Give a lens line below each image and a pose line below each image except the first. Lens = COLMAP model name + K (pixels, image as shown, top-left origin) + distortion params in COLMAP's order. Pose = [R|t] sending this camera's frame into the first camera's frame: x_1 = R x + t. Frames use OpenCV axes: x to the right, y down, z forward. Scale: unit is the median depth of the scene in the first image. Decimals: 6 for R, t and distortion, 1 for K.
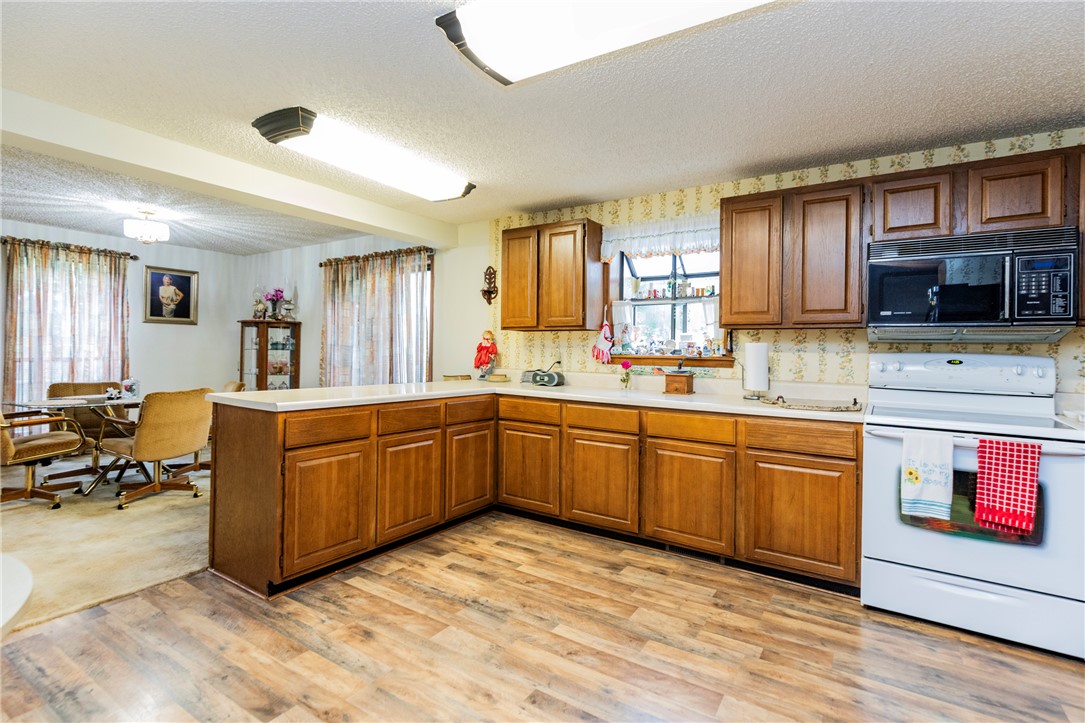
lens RADIAL K [[506.7, 0, 553.9], [0, 506.7, 358.1], [0, 0, 1]] dist [0.004392, 0.000856]
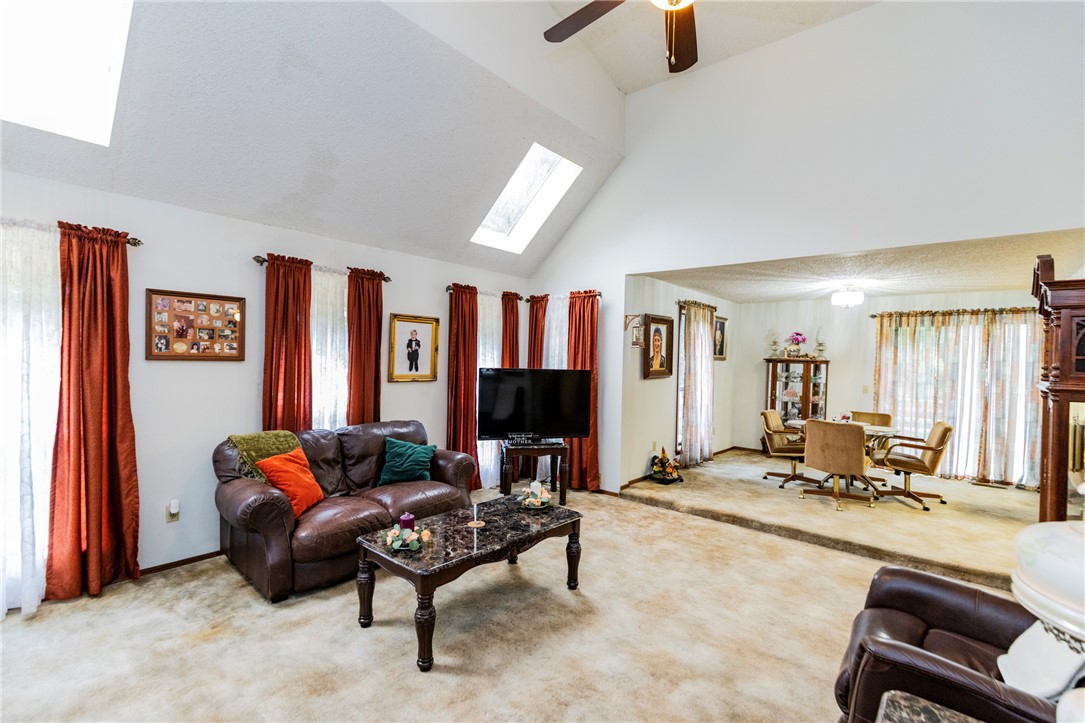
lens RADIAL K [[491.9, 0, 553.6], [0, 491.9, 363.3], [0, 0, 1]] dist [0.002779, 0.000222]
pose [[0.992442, 0.015077, -0.121786, -1.678153], [-0.016154, 0.999839, -0.007867, -0.073314], [0.121648, 0.009775, 0.992525, -0.431327]]
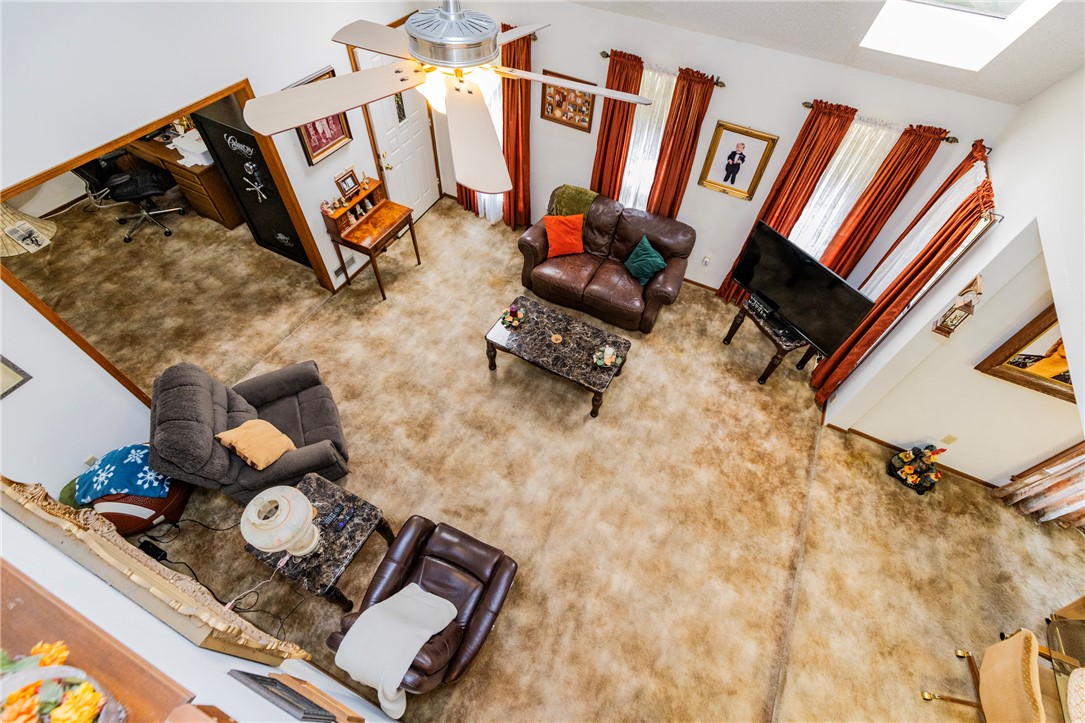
lens RADIAL K [[486.2, 0, 549.1], [0, 486.2, 366.0], [0, 0, 1]] dist [0.000295, -0.000047]
pose [[0.108914, 0.790674, -0.602471, -1.094539], [-0.067371, 0.610555, 0.789103, -0.752218], [0.991766, -0.045355, 0.119767, 0.186930]]
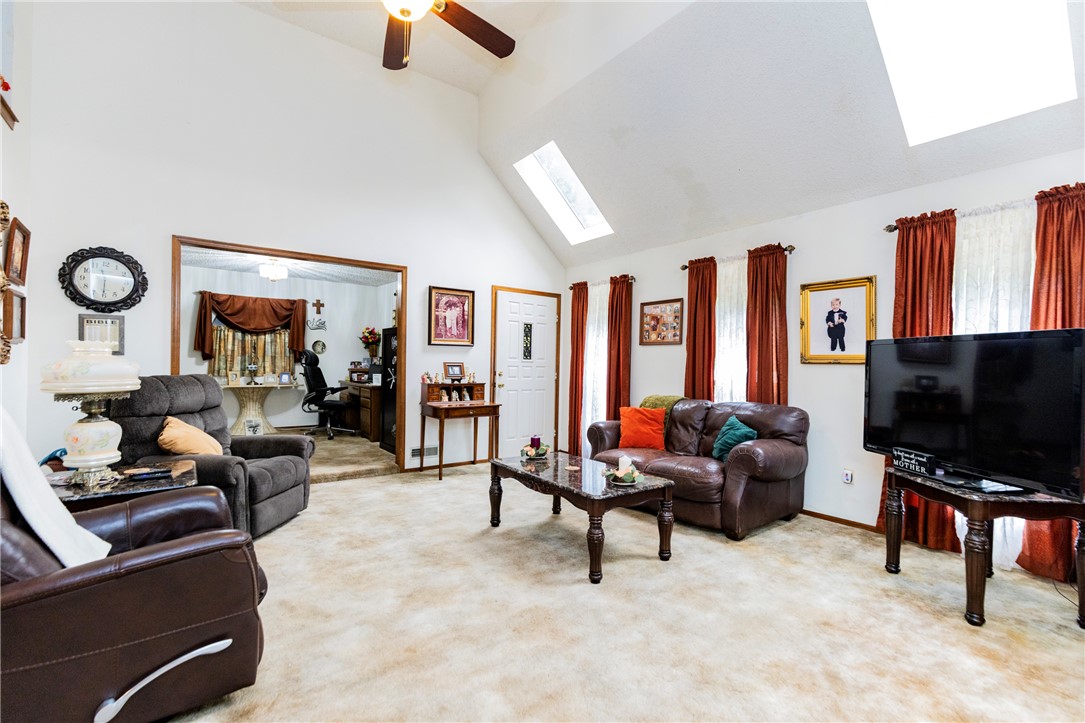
lens RADIAL K [[489.2, 0, 547.0], [0, 489.2, 361.1], [0, 0, 1]] dist [-0.000291, -0.000188]
pose [[-0.355106, -0.018912, -0.934635, -1.022279], [-0.034810, 0.999369, -0.006996, -0.005646], [0.934178, 0.030050, -0.355541, 0.633833]]
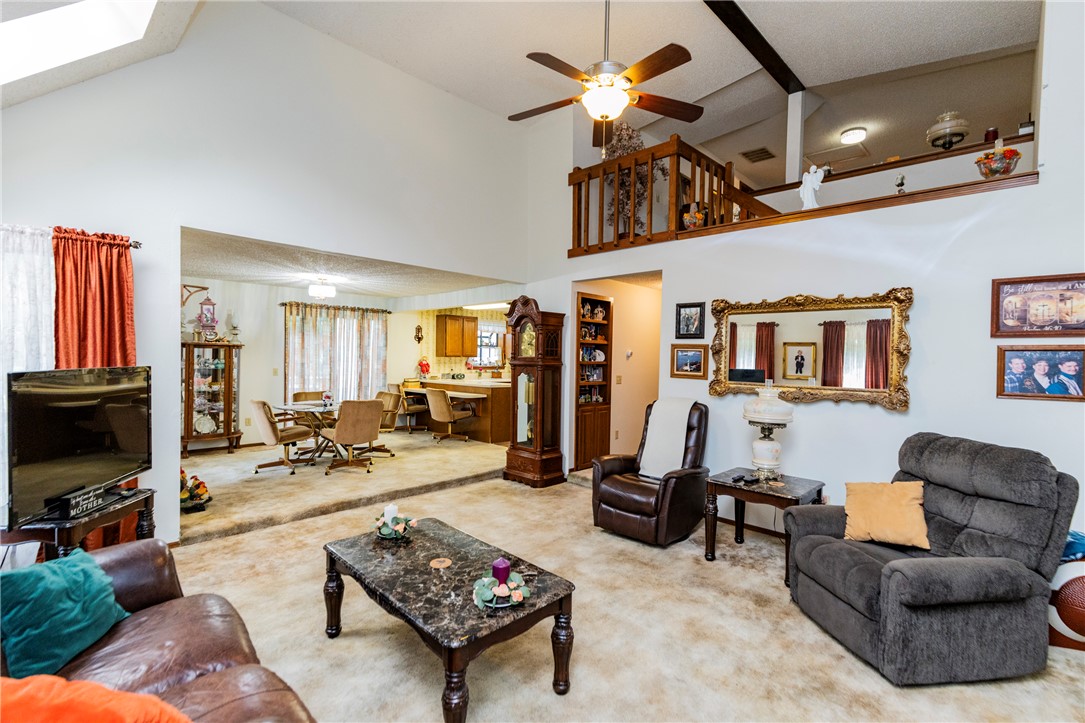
lens RADIAL K [[499.9, 0, 542.5], [0, 499.9, 361.5], [0, 0, 1]] dist [0.031598, 0.000028]
pose [[0.200329, -0.022930, 0.979460, -2.532412], [0.000196, 0.999727, 0.023364, -0.098477], [-0.979729, -0.004489, 0.200279, 0.096503]]
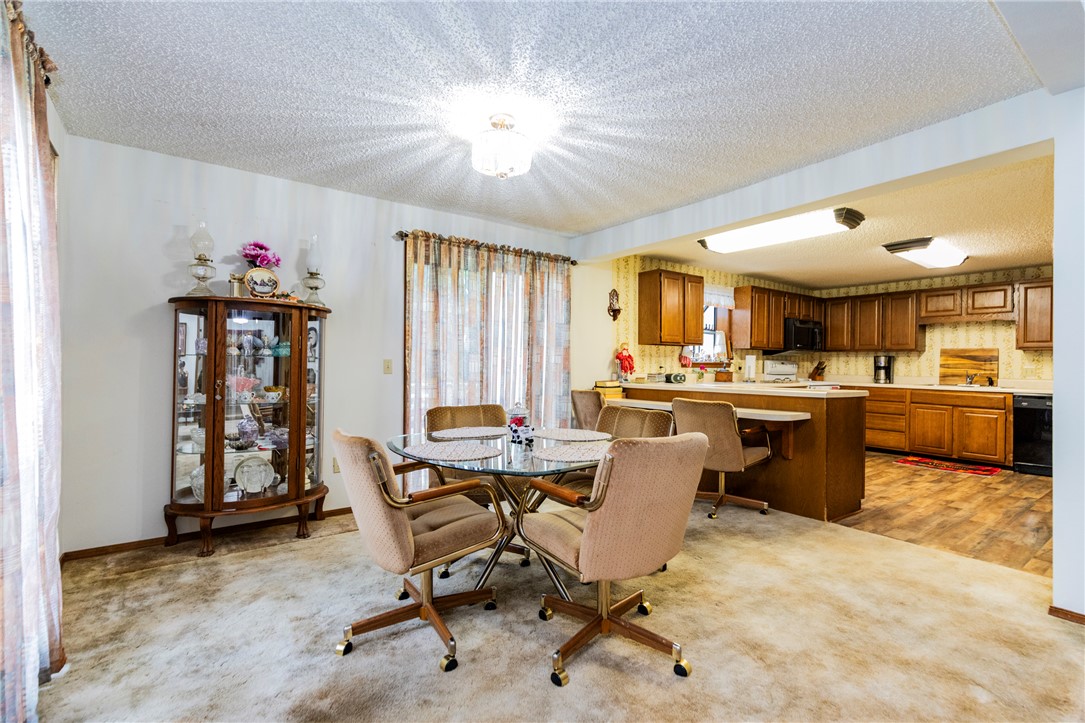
lens RADIAL K [[496.5, 0, 545.7], [0, 496.5, 362.9], [0, 0, 1]] dist [0.019027, -0.009486]
pose [[0.350243, -0.010400, 0.936601, -1.591854], [0.009475, 0.999927, 0.007560, -0.019908], [-0.936611, 0.006227, 0.350316, 0.904848]]
